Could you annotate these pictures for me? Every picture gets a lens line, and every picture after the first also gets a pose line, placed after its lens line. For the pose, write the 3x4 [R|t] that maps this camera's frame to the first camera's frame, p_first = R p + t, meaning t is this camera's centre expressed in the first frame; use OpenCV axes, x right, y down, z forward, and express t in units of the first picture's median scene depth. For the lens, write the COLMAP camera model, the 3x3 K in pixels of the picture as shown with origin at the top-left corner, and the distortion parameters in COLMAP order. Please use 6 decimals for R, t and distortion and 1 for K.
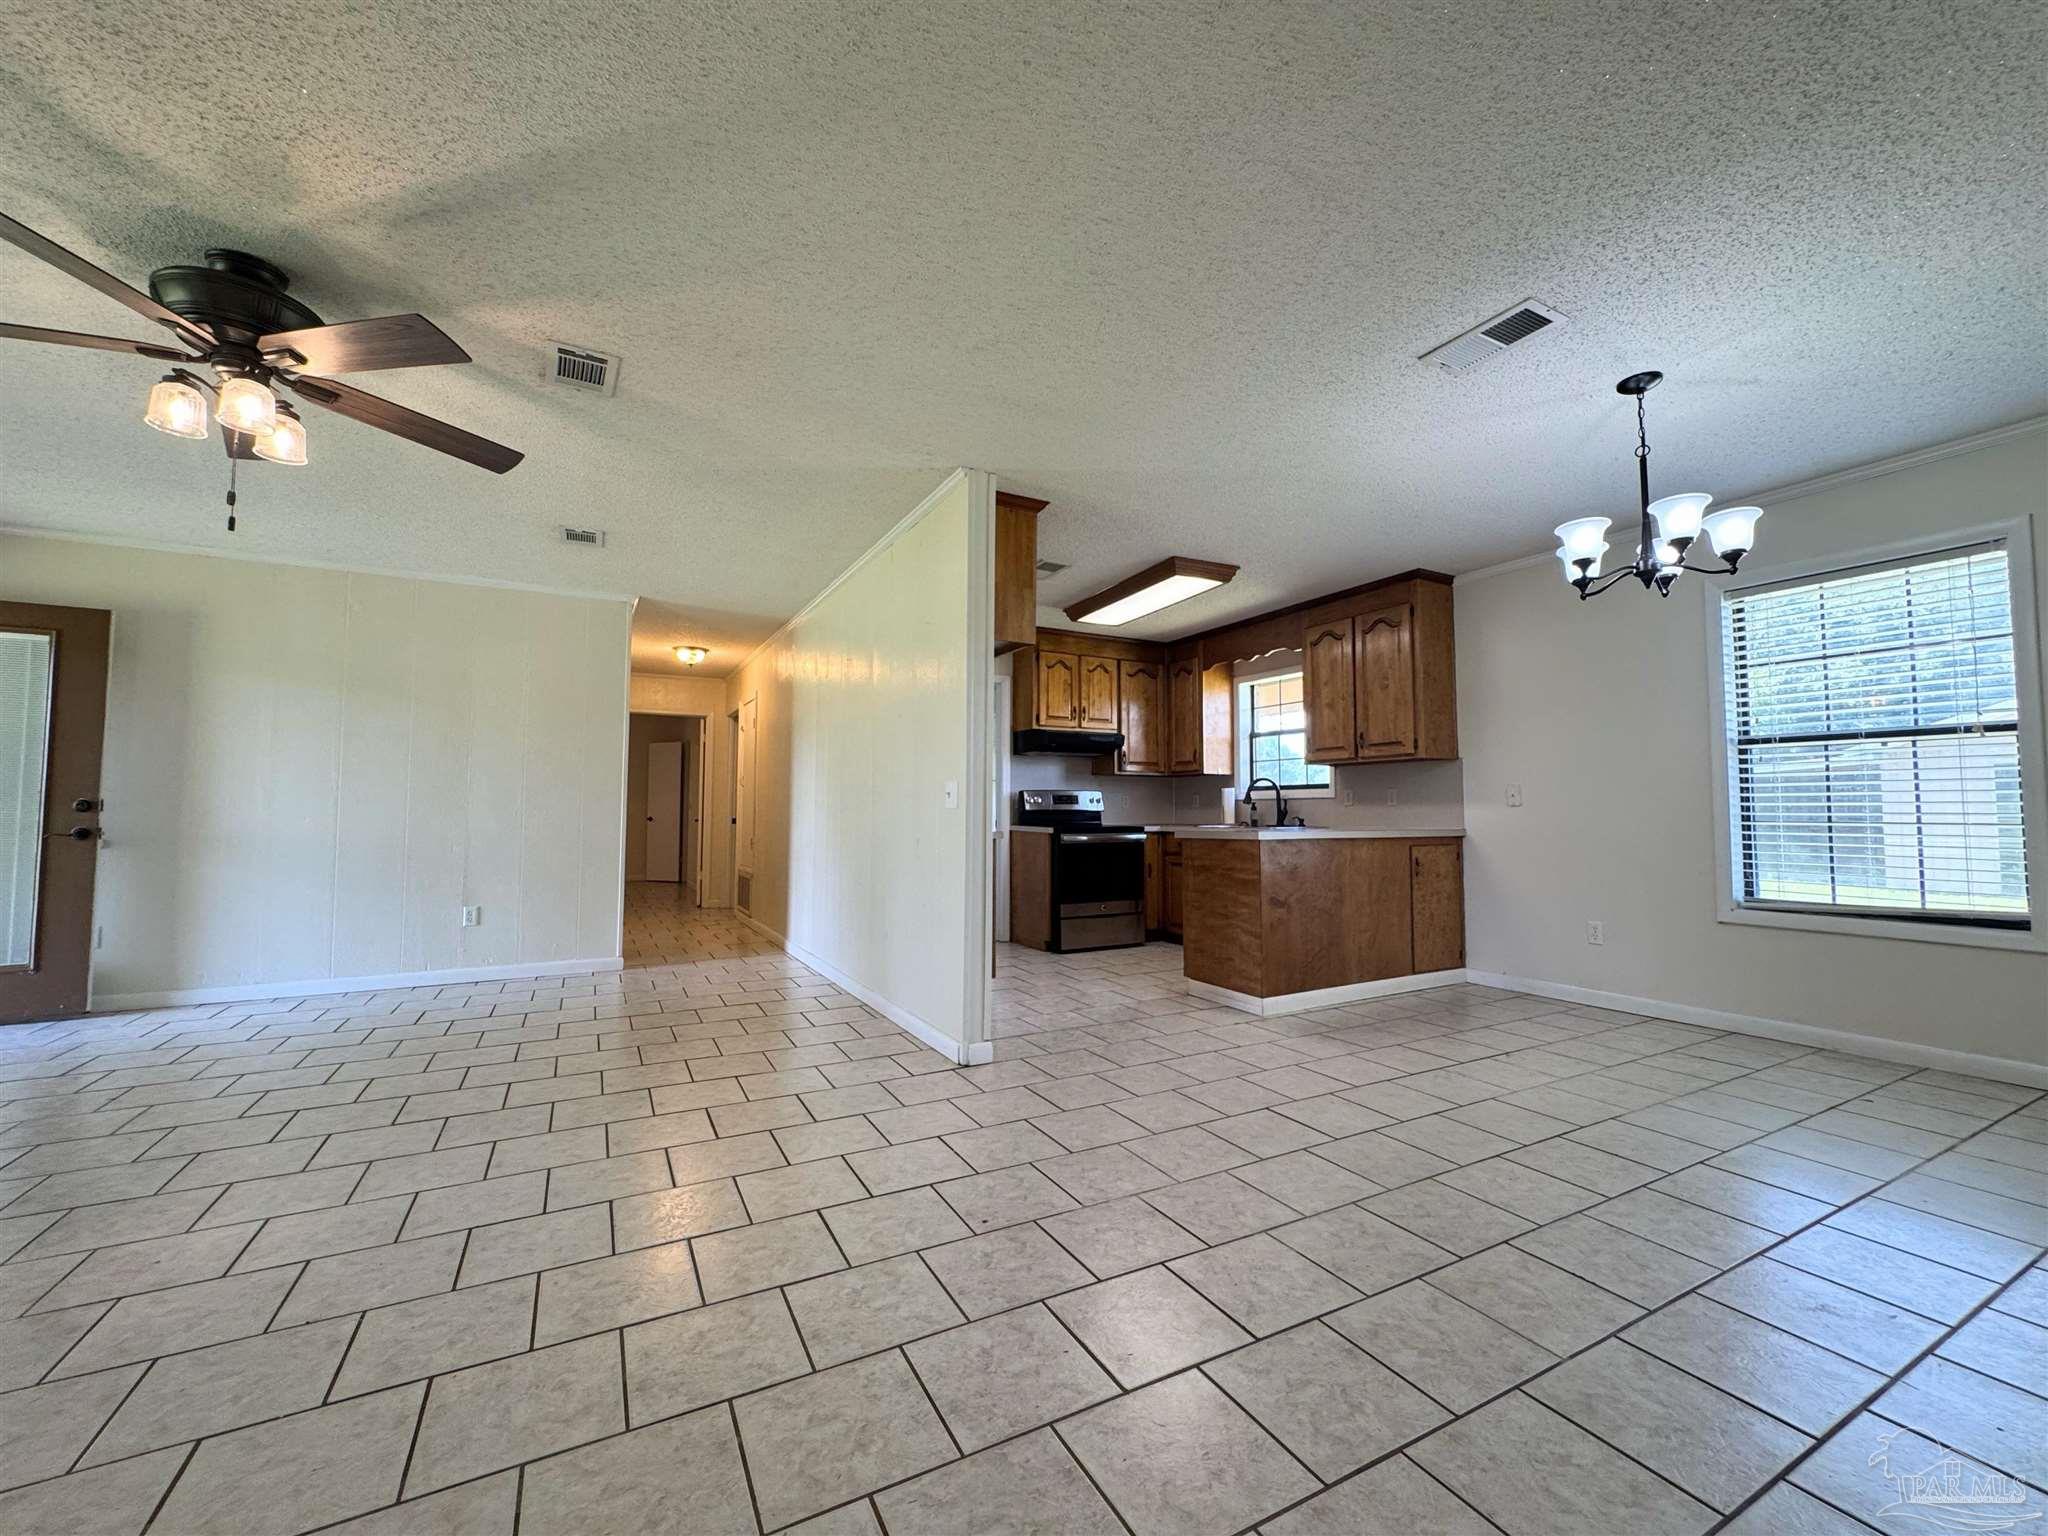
lens RADIAL K [[819.2, 0, 1024.0], [0, 819.2, 768.0], [0, 0, 1]] dist [-0.007578, -0.000008]
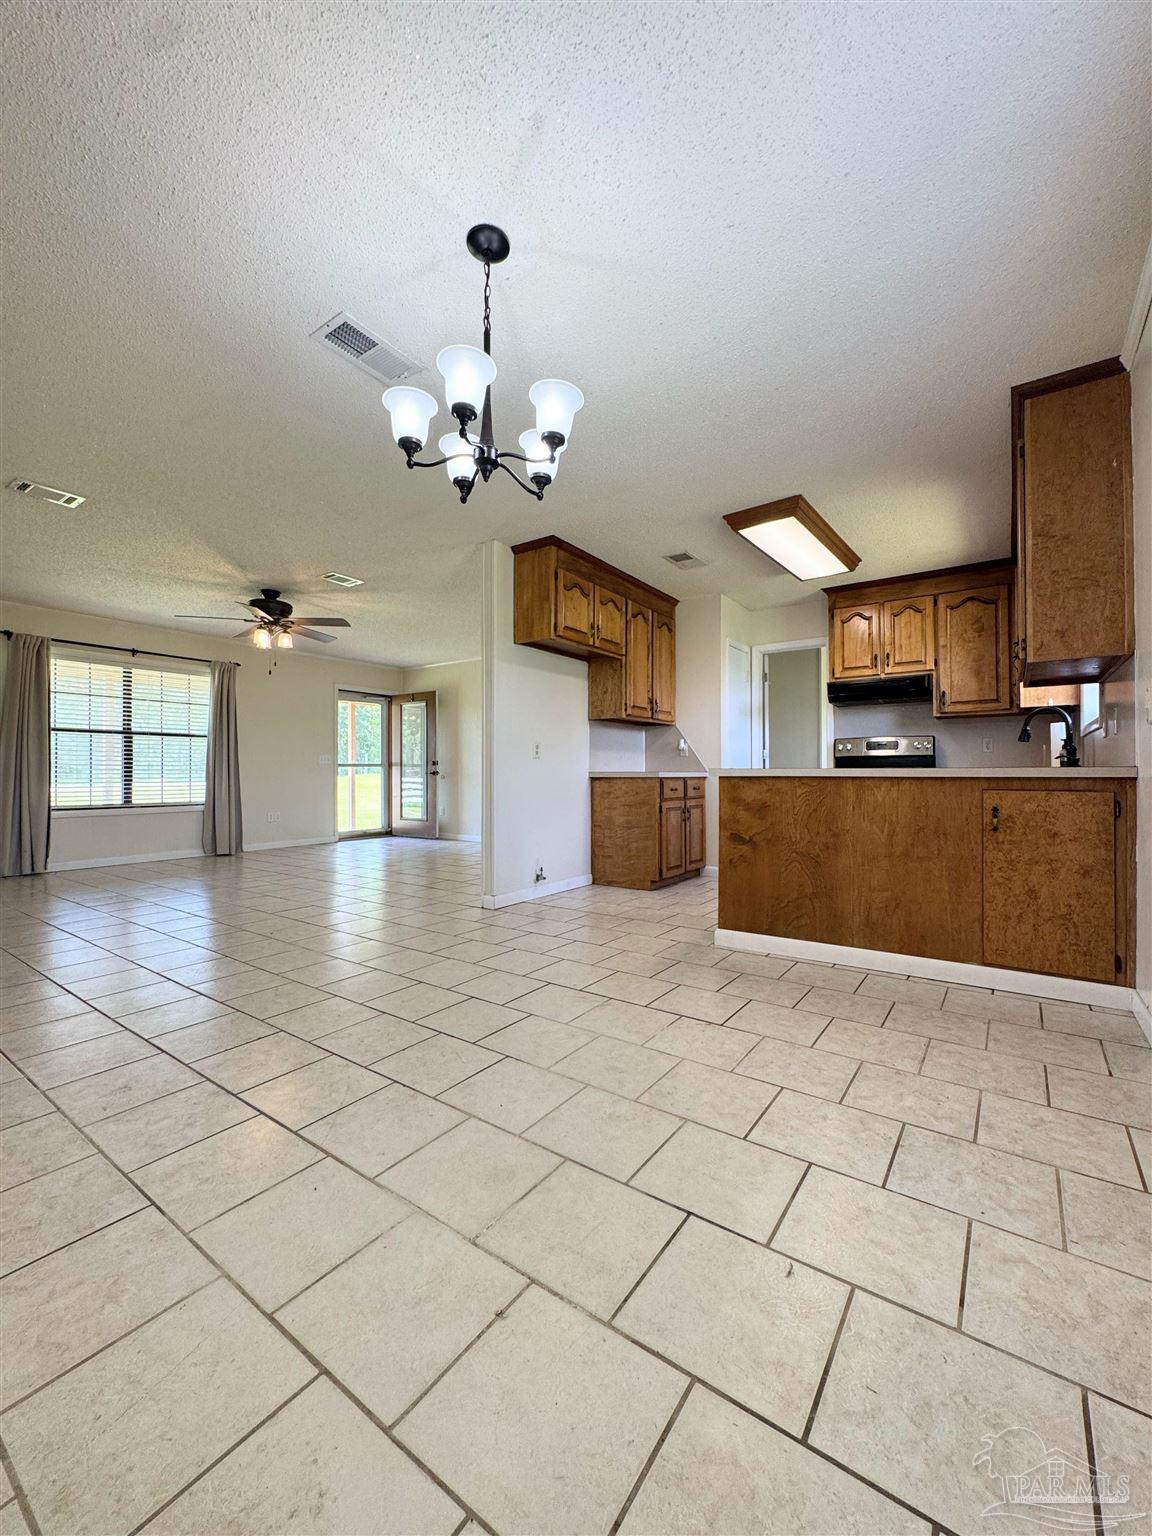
lens RADIAL K [[614.4, 0, 576.0], [0, 614.4, 768.0], [0, 0, 1]] dist [-0.007578, -0.000008]
pose [[0.447957, -0.009307, -0.894006, 0.575789], [0.052591, 0.998489, 0.015957, 0.034941], [0.892507, -0.054164, 0.447770, 0.315144]]
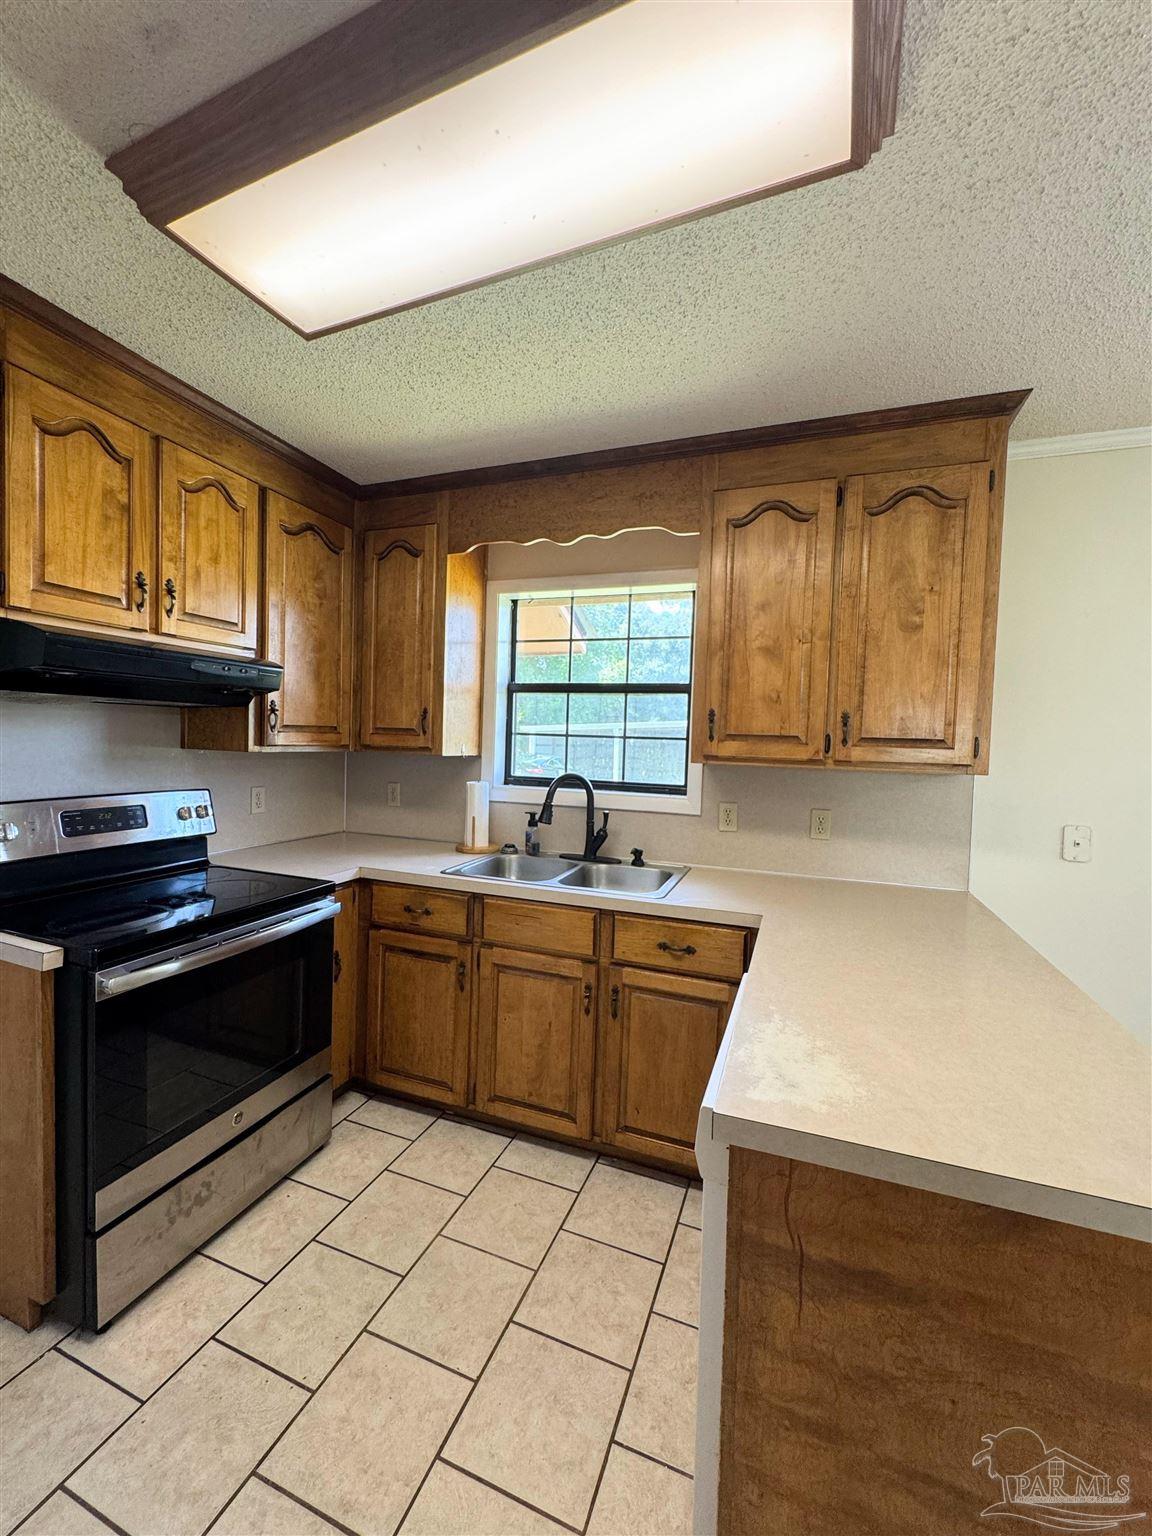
lens RADIAL K [[614.4, 0, 576.0], [0, 614.4, 768.0], [0, 0, 1]] dist [-0.007578, -0.000008]
pose [[0.753888, -0.005483, 0.656981, 0.028981], [-0.066866, 0.994133, 0.085026, -0.024638], [-0.653592, -0.108030, 0.749098, 0.658383]]
